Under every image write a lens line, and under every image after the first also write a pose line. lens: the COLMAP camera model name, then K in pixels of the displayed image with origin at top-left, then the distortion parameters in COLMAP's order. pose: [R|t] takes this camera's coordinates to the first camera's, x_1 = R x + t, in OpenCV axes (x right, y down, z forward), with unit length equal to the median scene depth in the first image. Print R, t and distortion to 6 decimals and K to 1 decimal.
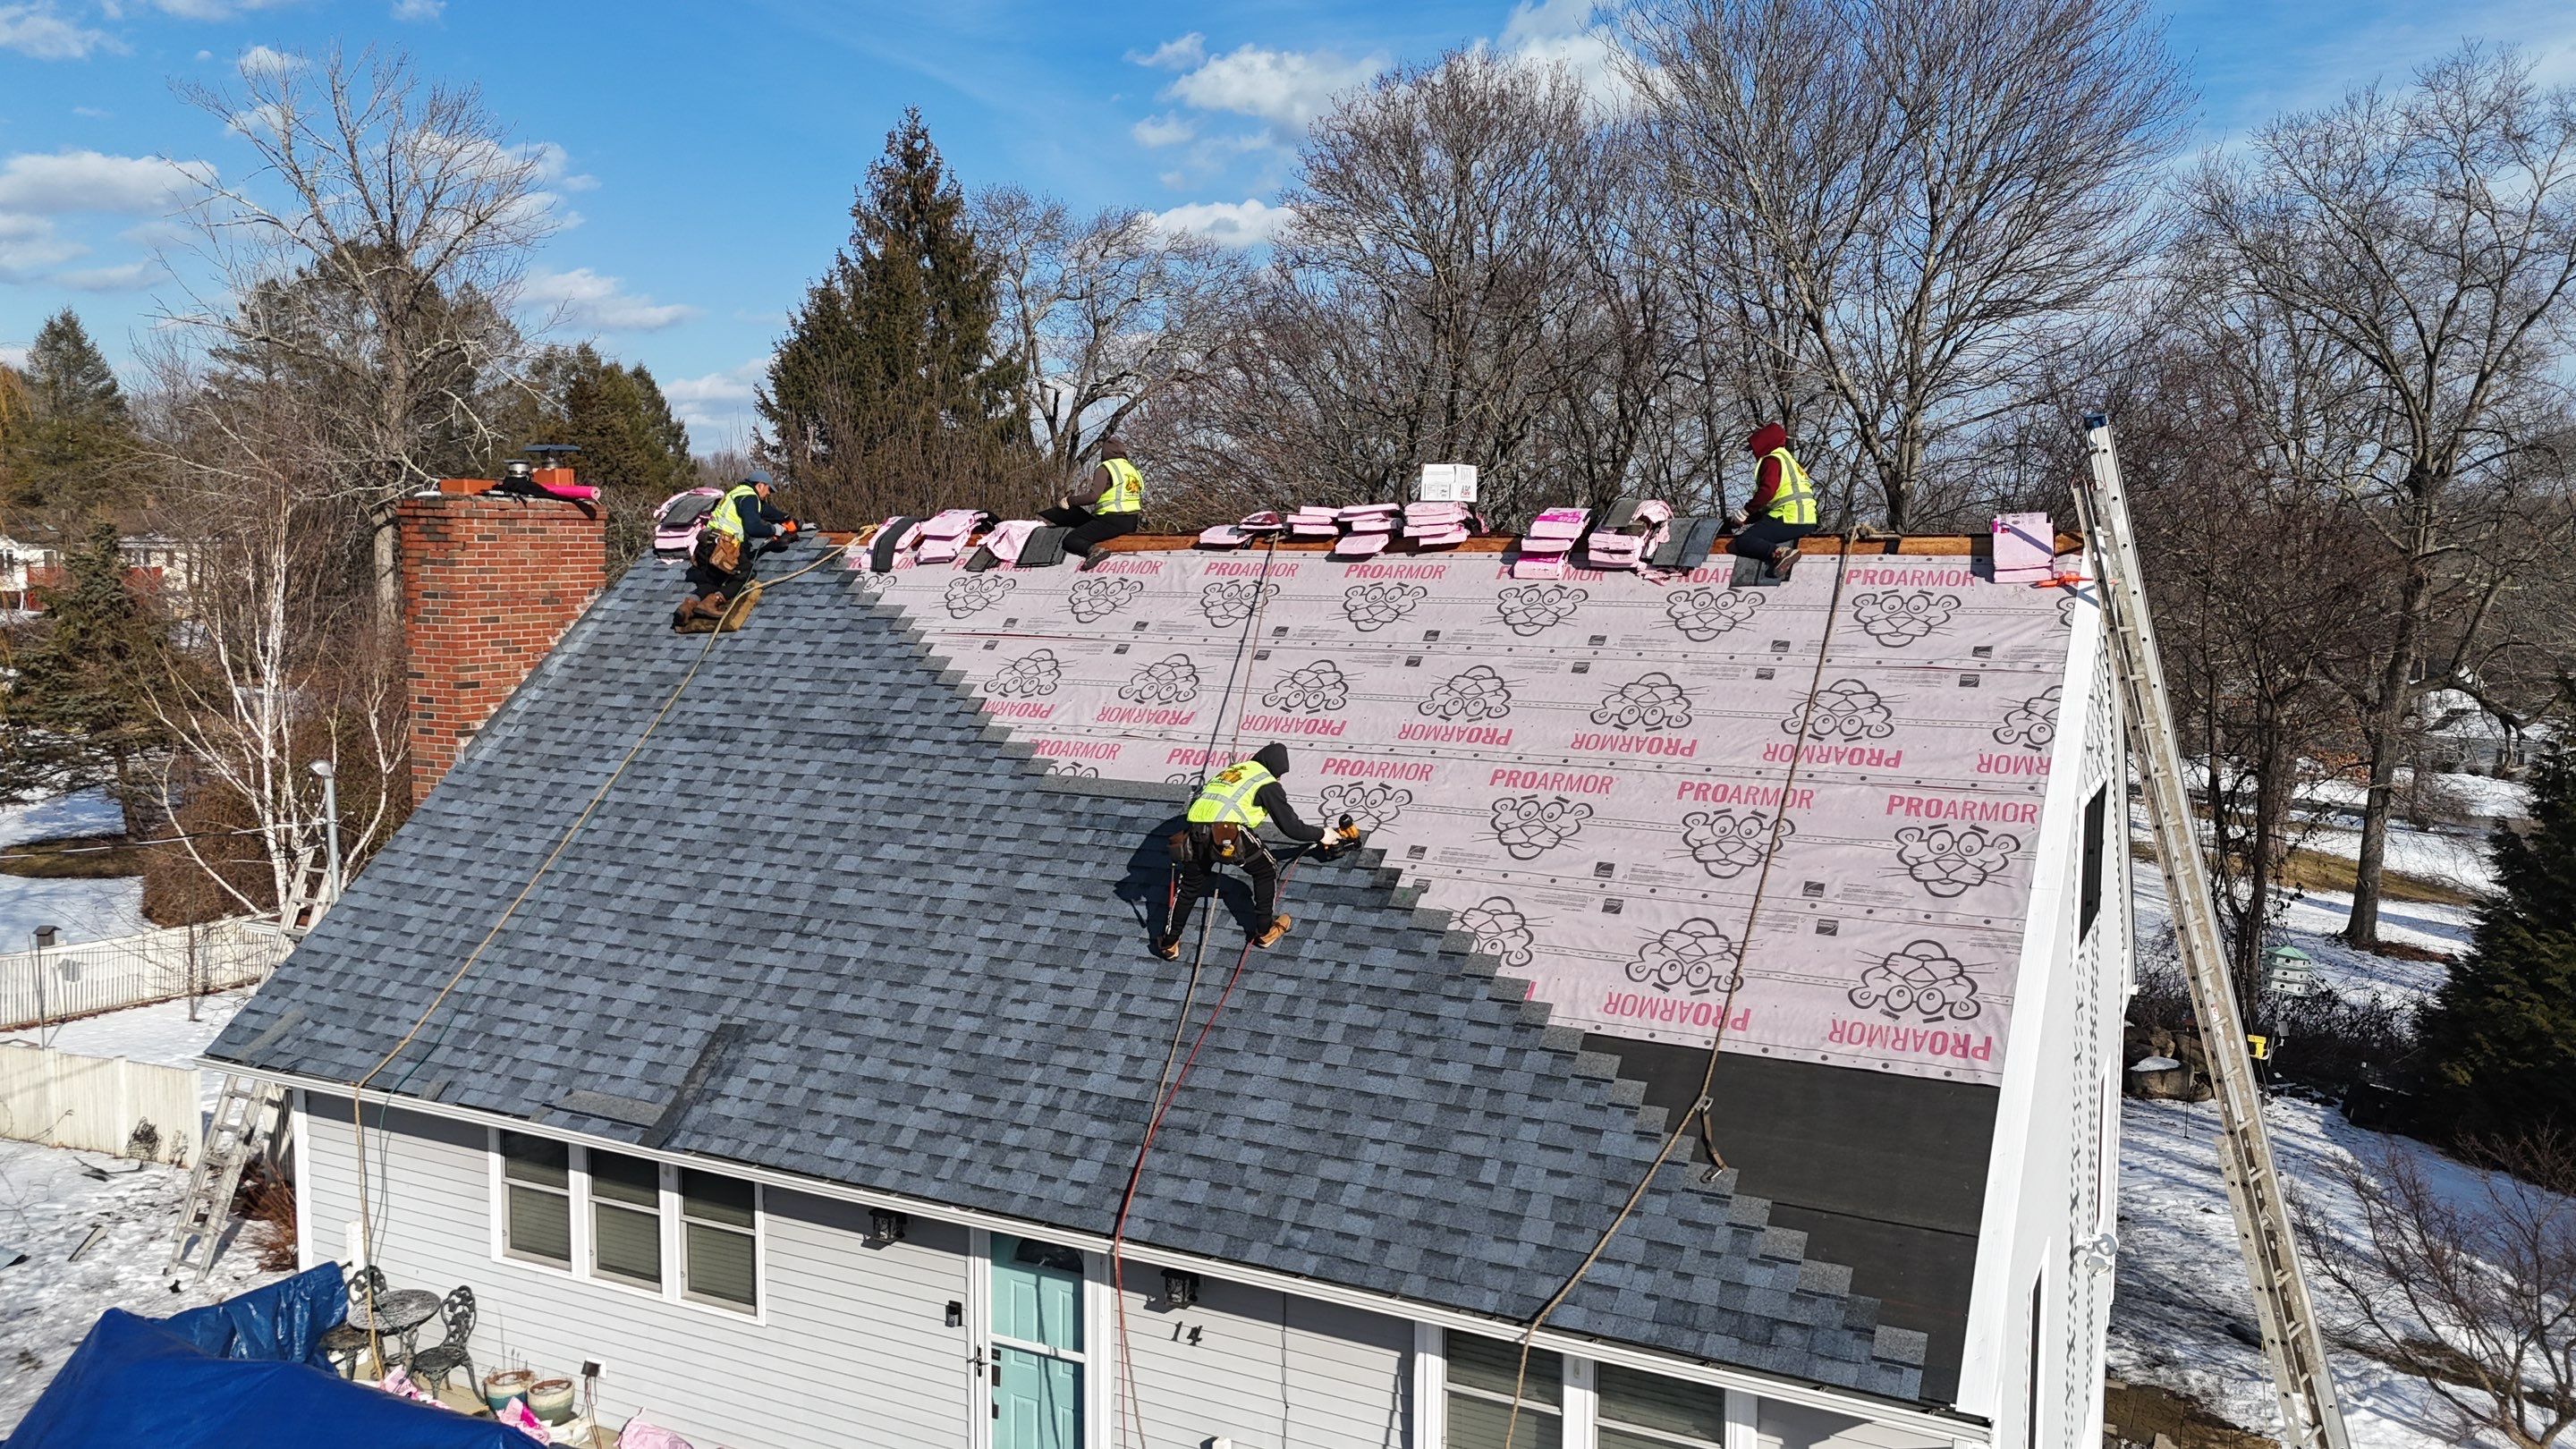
lens RADIAL K [[1851.0, 0, 1288.0], [0, 1851.0, 724.5], [0, 0, 1]] dist [0.077649, -0.073825]
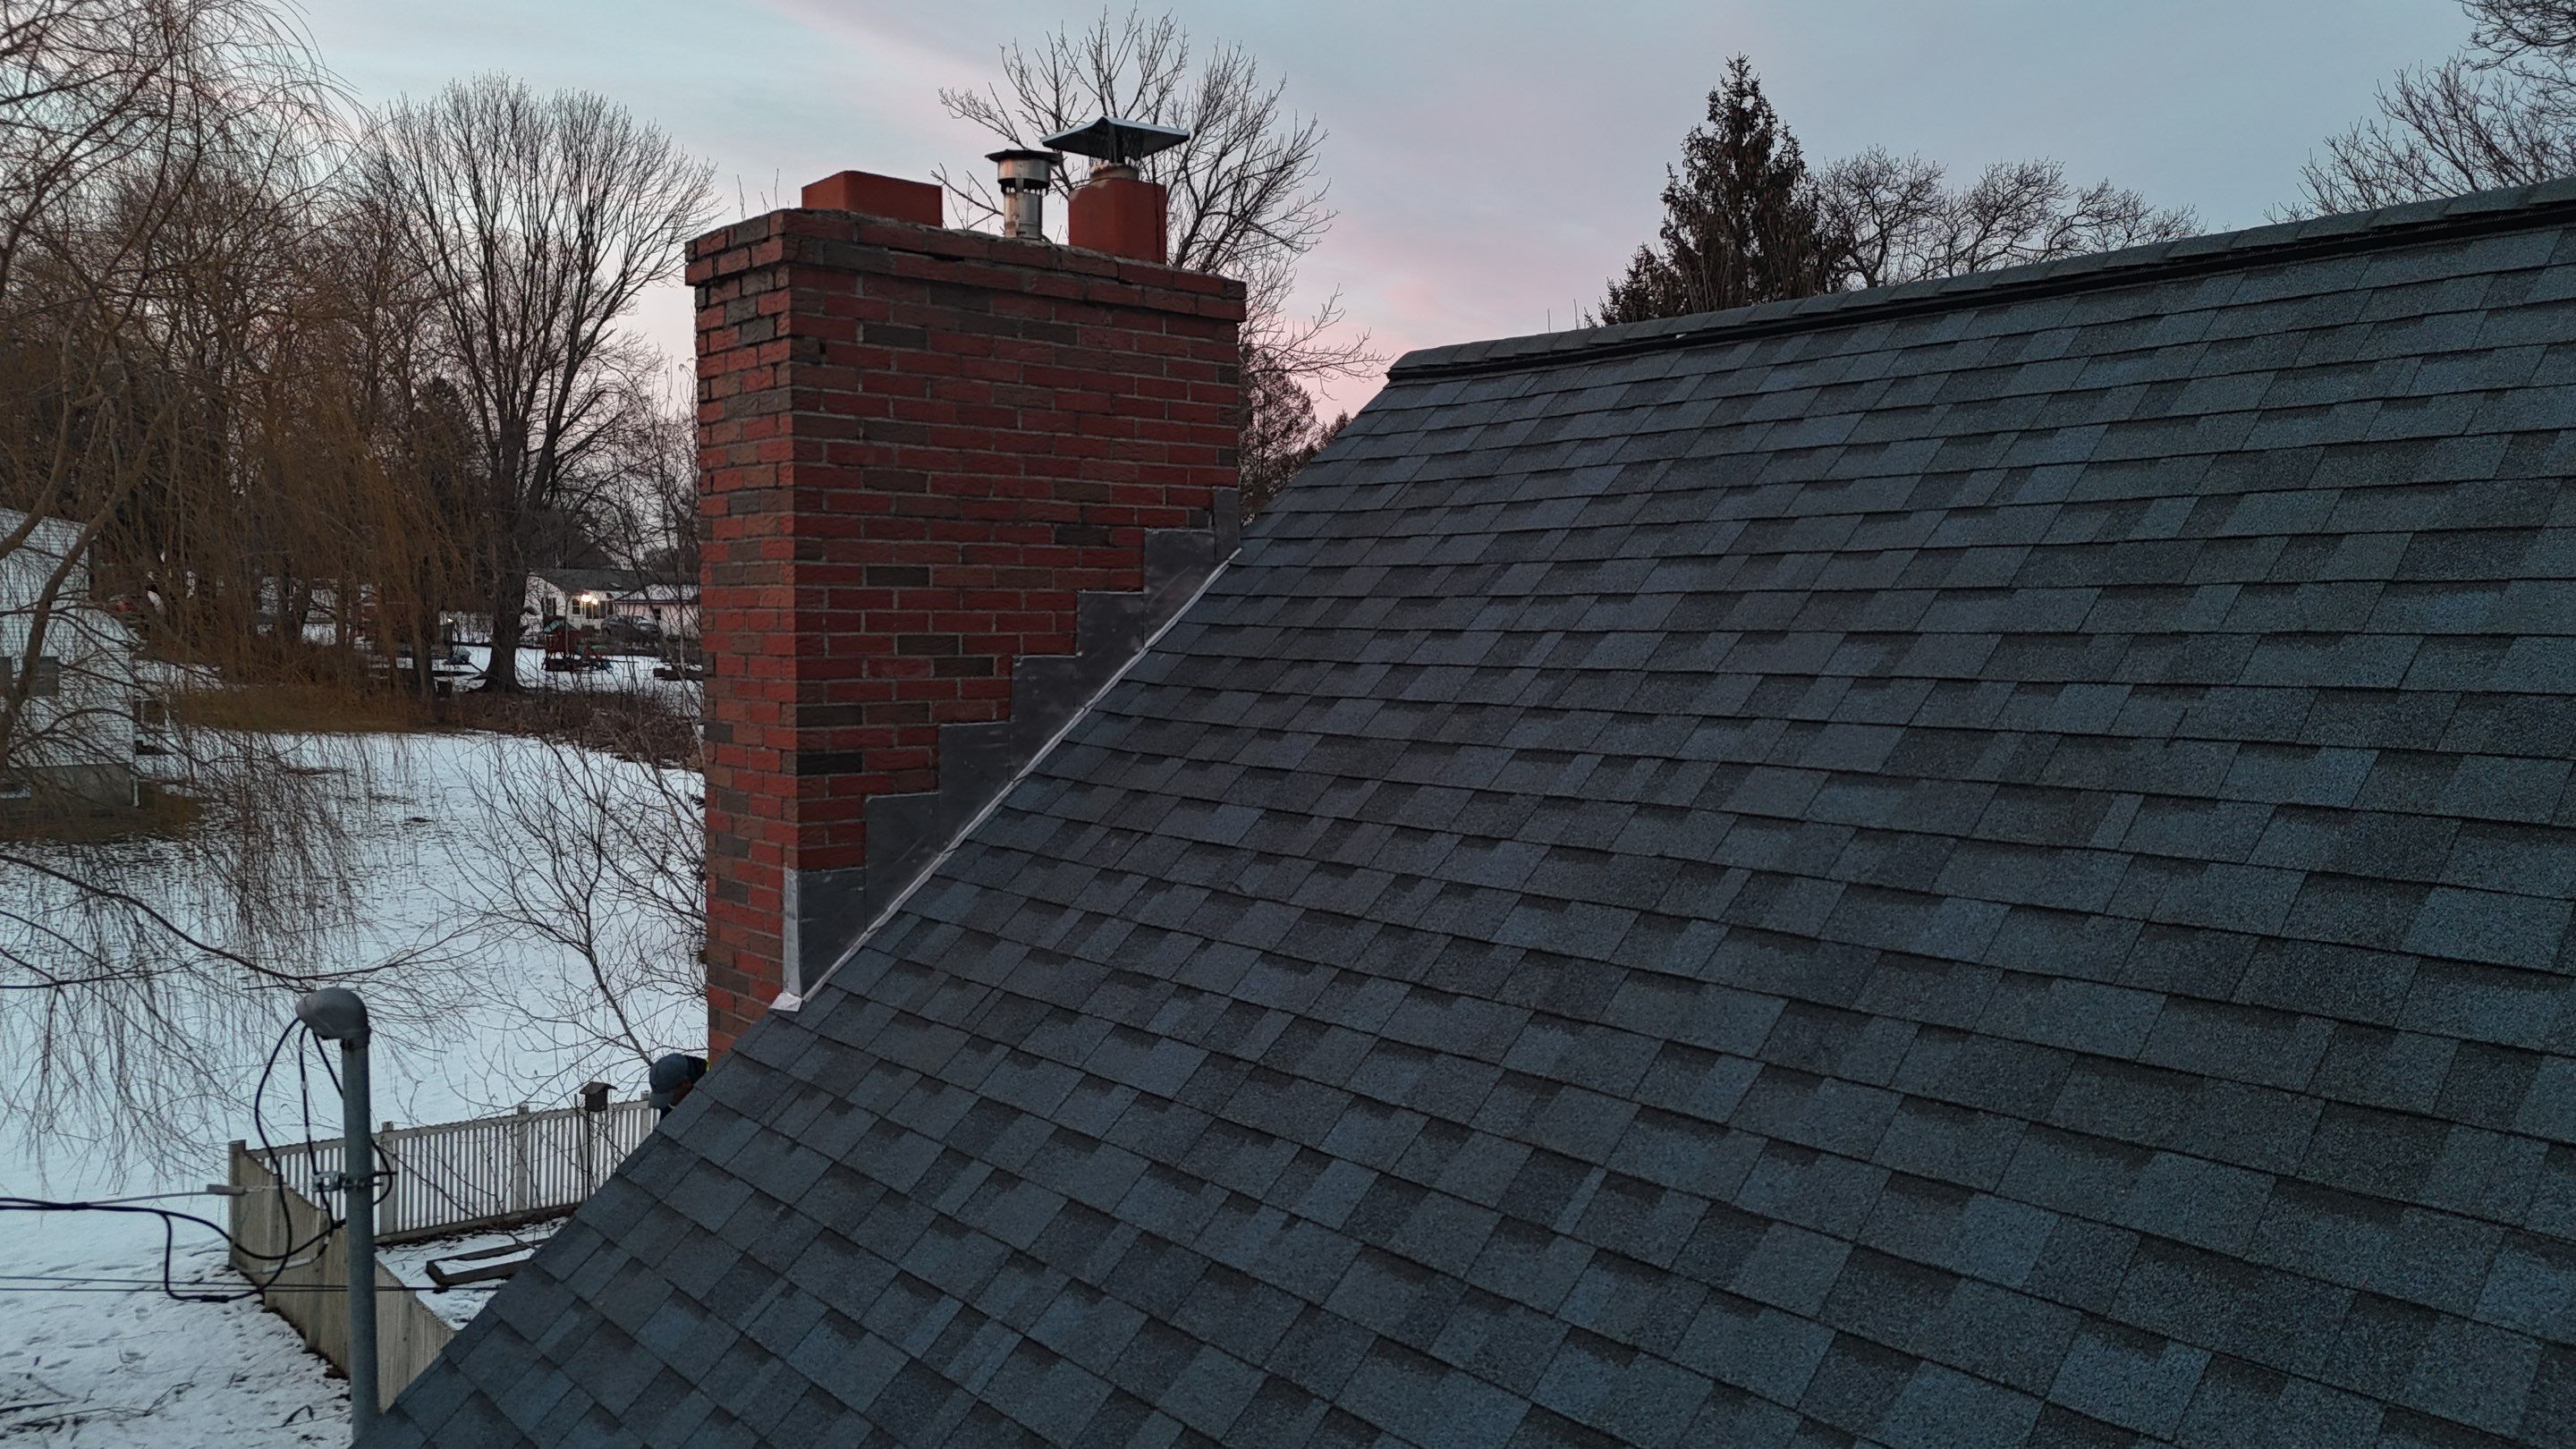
lens RADIAL K [[1851.0, 0, 1288.0], [0, 1851.0, 724.5], [0, 0, 1]] dist [0.077649, -0.073825]
pose [[0.919898, 0.019390, -0.391677, -0.254471], [-0.036789, 0.998639, -0.036966, -0.020825], [0.390428, 0.048414, 0.919360, 0.807589]]
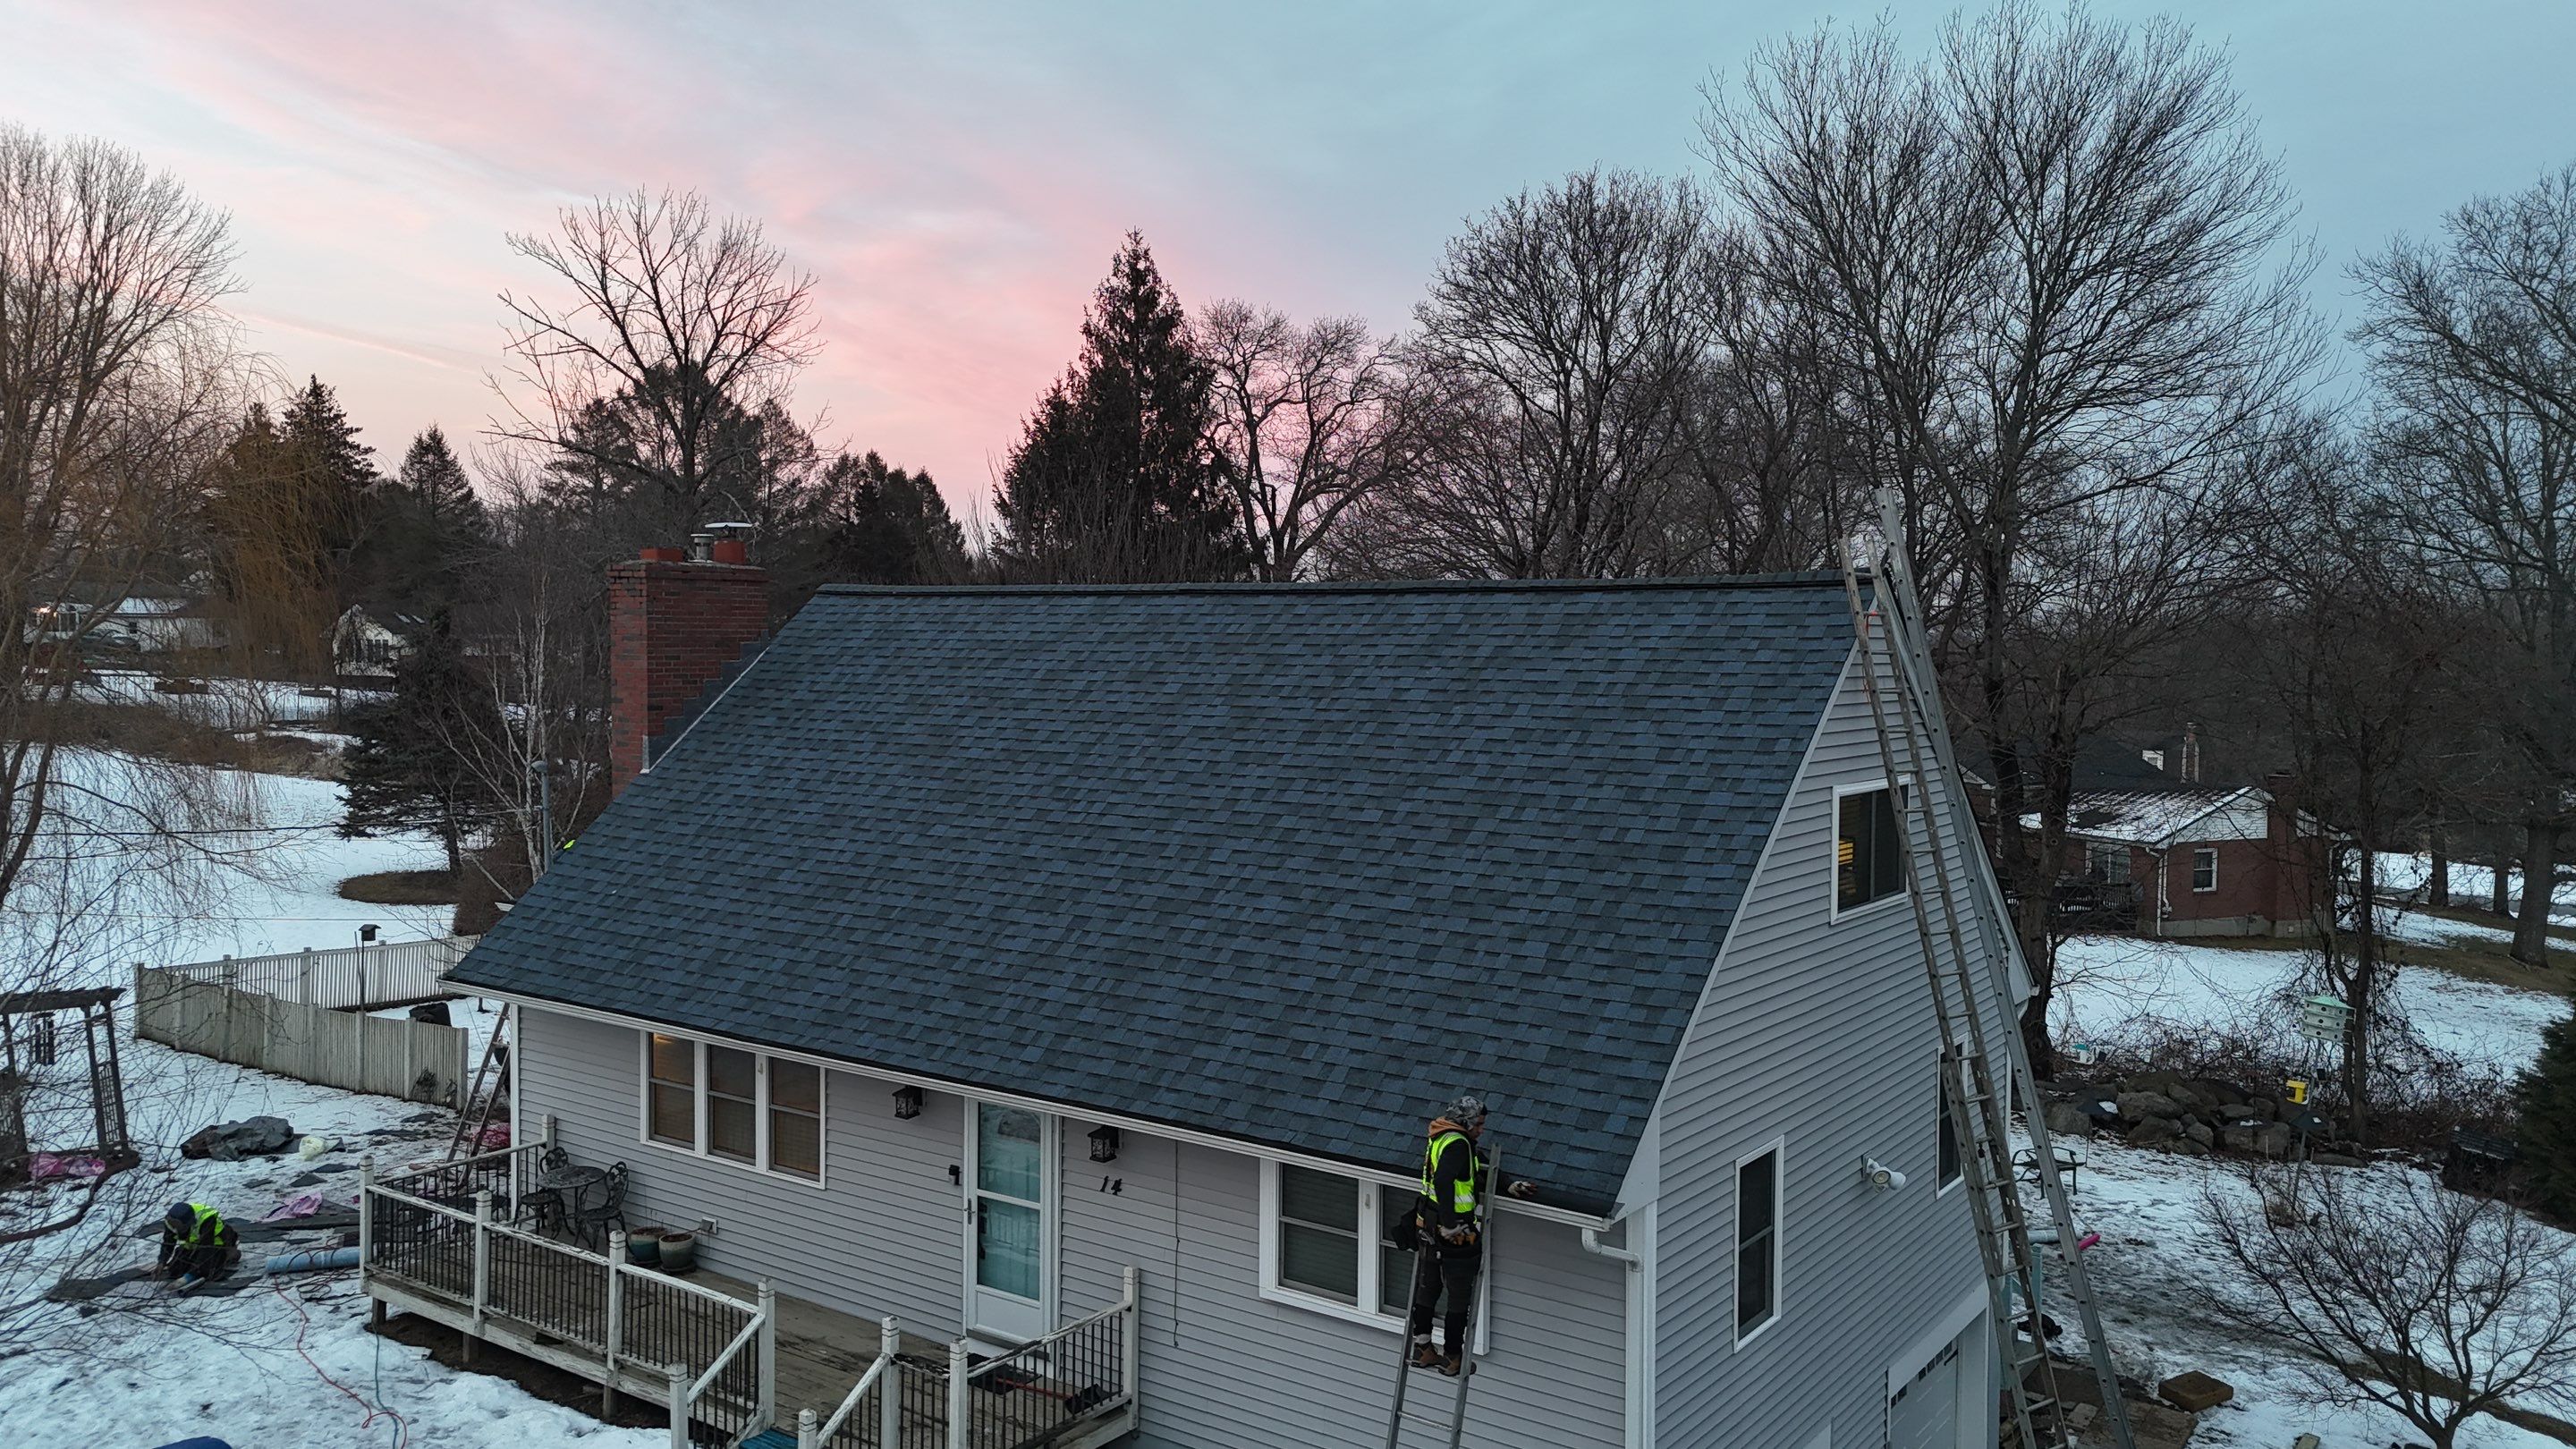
lens RADIAL K [[1851.0, 0, 1288.0], [0, 1851.0, 724.5], [0, 0, 1]] dist [0.077649, -0.073825]
pose [[0.989349, 0.009566, -0.145248, 0.197276], [-0.017151, 0.998548, -0.051060, 0.053762], [0.144549, 0.053008, 0.988077, -0.219544]]
